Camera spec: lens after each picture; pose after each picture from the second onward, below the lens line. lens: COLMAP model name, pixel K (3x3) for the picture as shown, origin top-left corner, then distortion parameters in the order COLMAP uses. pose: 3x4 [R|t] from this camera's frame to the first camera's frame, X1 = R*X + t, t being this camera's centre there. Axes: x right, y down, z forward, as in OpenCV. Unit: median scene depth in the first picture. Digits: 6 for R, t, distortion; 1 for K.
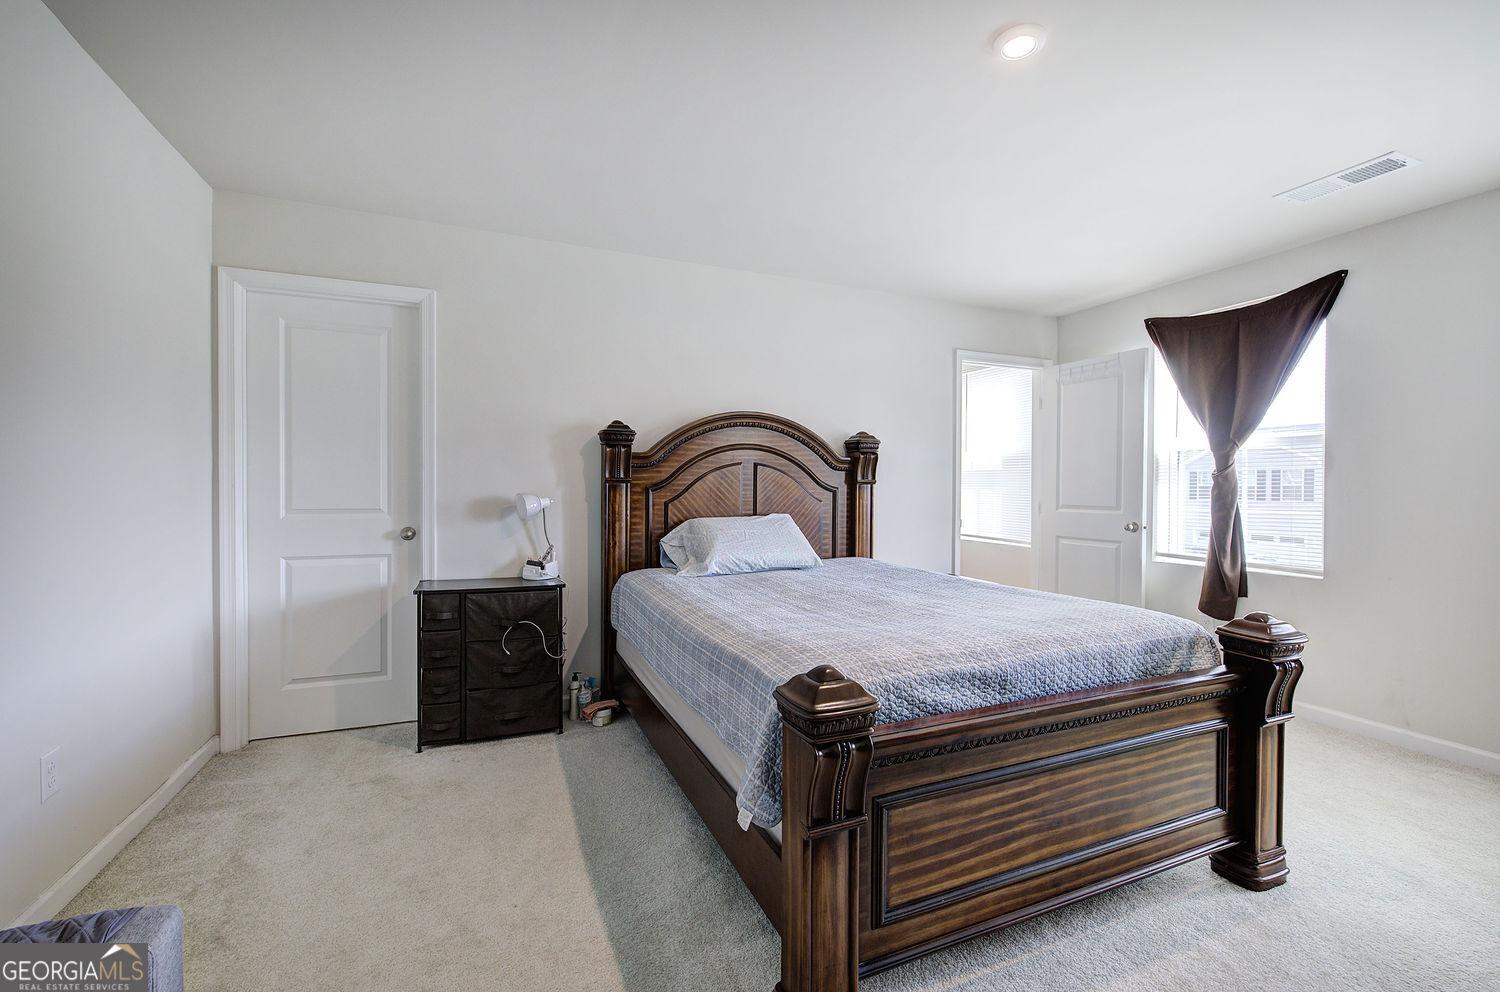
lens RADIAL K [[635.7, 0, 750.0], [0, 635.7, 496.0], [0, 0, 1]] dist [-0.003516, -0.000108]
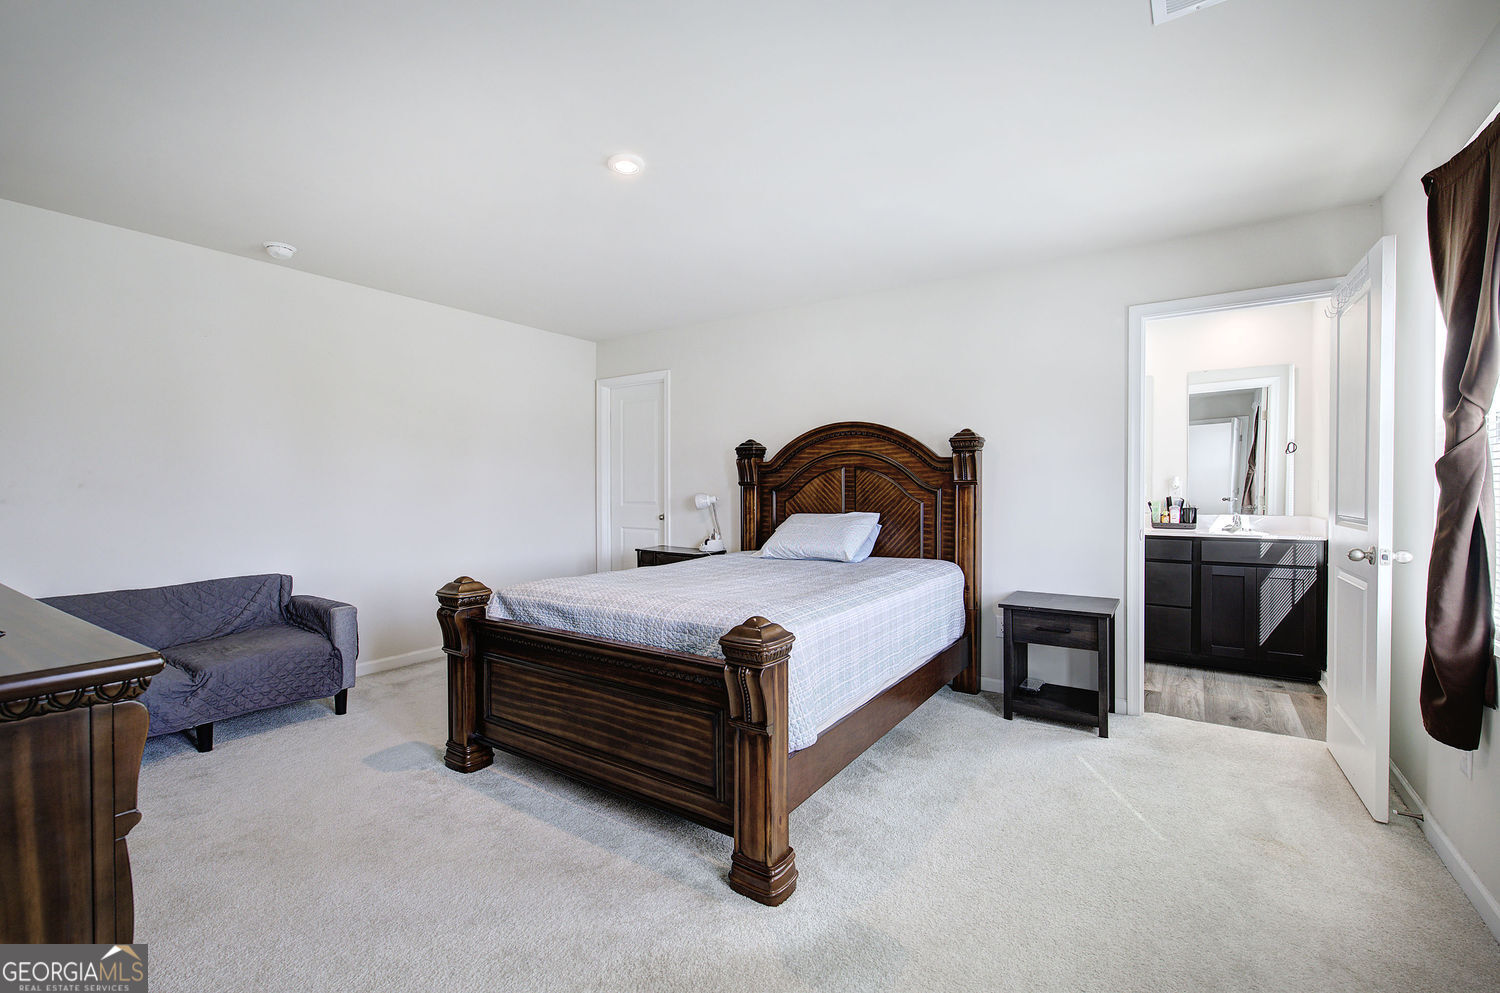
lens RADIAL K [[635.7, 0, 750.0], [0, 635.7, 496.5], [0, 0, 1]] dist [-0.003516, -0.000108]
pose [[0.538626, 0.006515, -0.842520, 1.008572], [-0.006885, 0.999971, 0.003330, -0.002247], [0.842517, 0.004007, 0.538655, 0.288826]]
